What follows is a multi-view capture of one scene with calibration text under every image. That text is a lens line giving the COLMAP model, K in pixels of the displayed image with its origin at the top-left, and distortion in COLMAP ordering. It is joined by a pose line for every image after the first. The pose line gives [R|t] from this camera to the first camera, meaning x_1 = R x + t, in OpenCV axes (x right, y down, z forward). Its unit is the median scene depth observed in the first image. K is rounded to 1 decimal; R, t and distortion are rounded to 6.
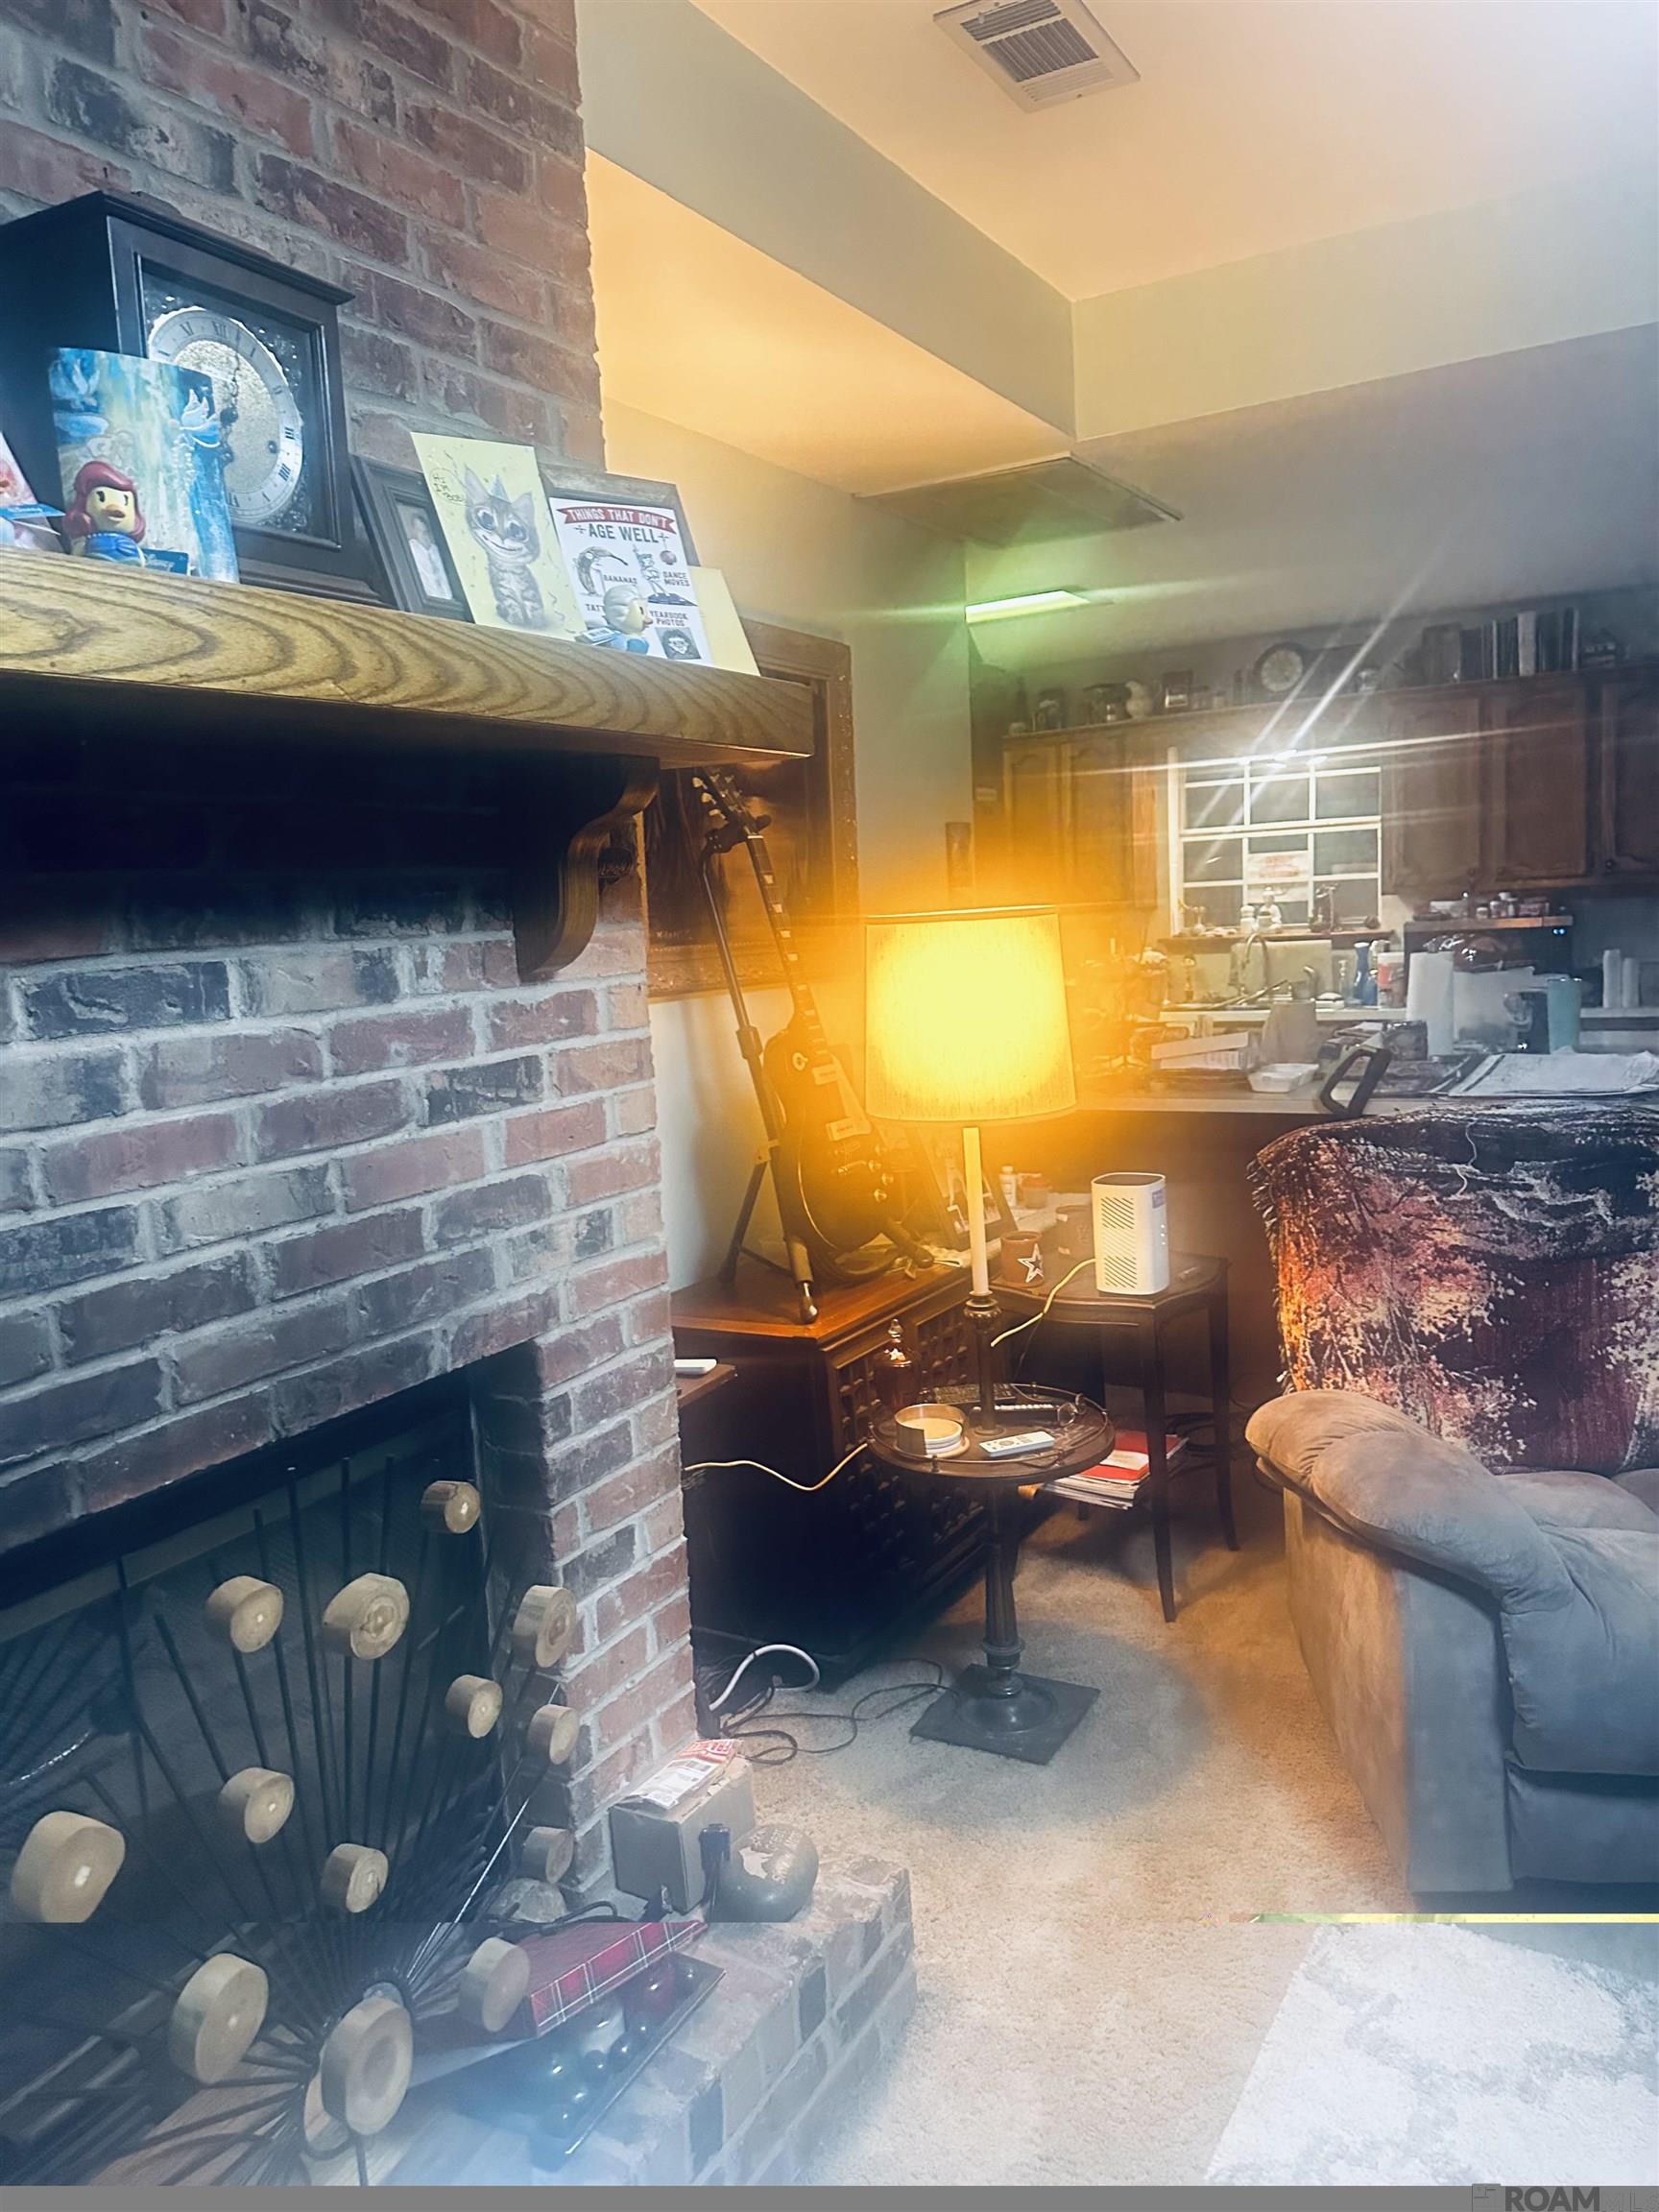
lens RADIAL K [[1597.5, 0, 842.7], [0, 1597.5, 1122.6], [0, 0, 1]] dist [0.171561, -0.197335]
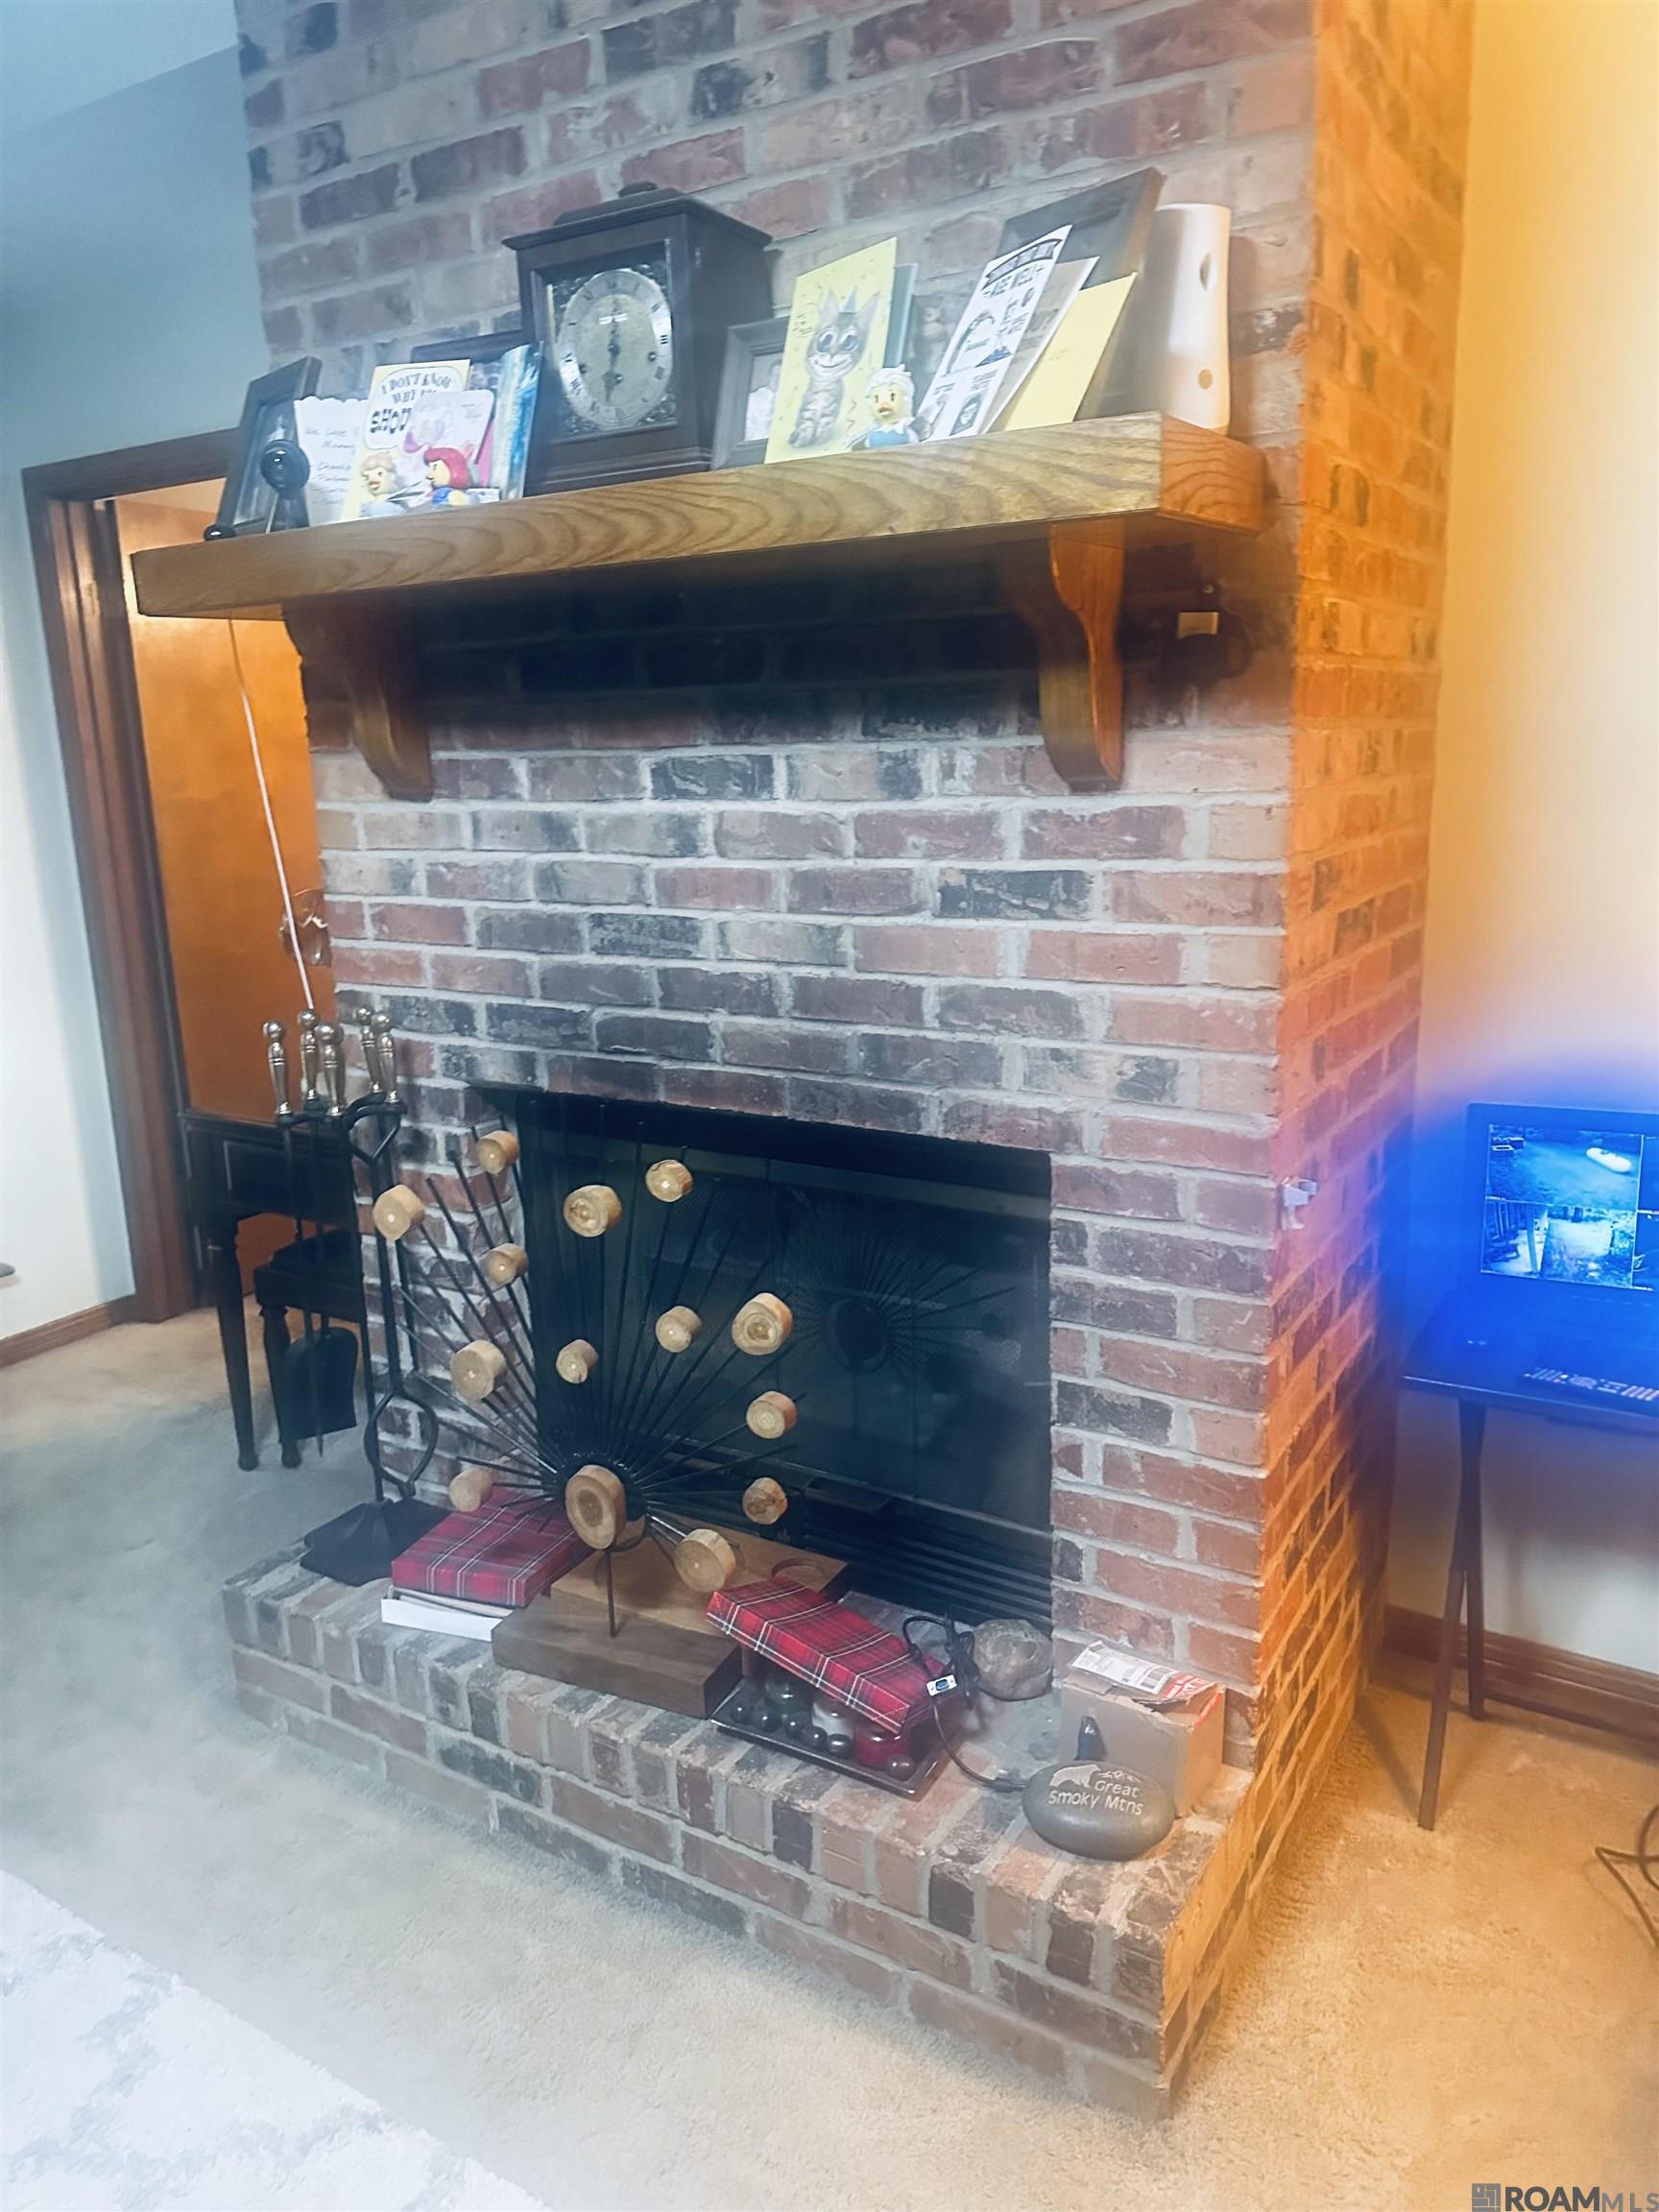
lens RADIAL K [[1586.4, 0, 817.5], [0, 1586.4, 1109.9], [0, 0, 1]] dist [0.202860, -0.264876]
pose [[-0.055916, 0.286528, -0.956439, 0.872203], [-0.106665, 0.950741, 0.291057, -0.190049], [0.992722, 0.118293, -0.022599, 1.006787]]
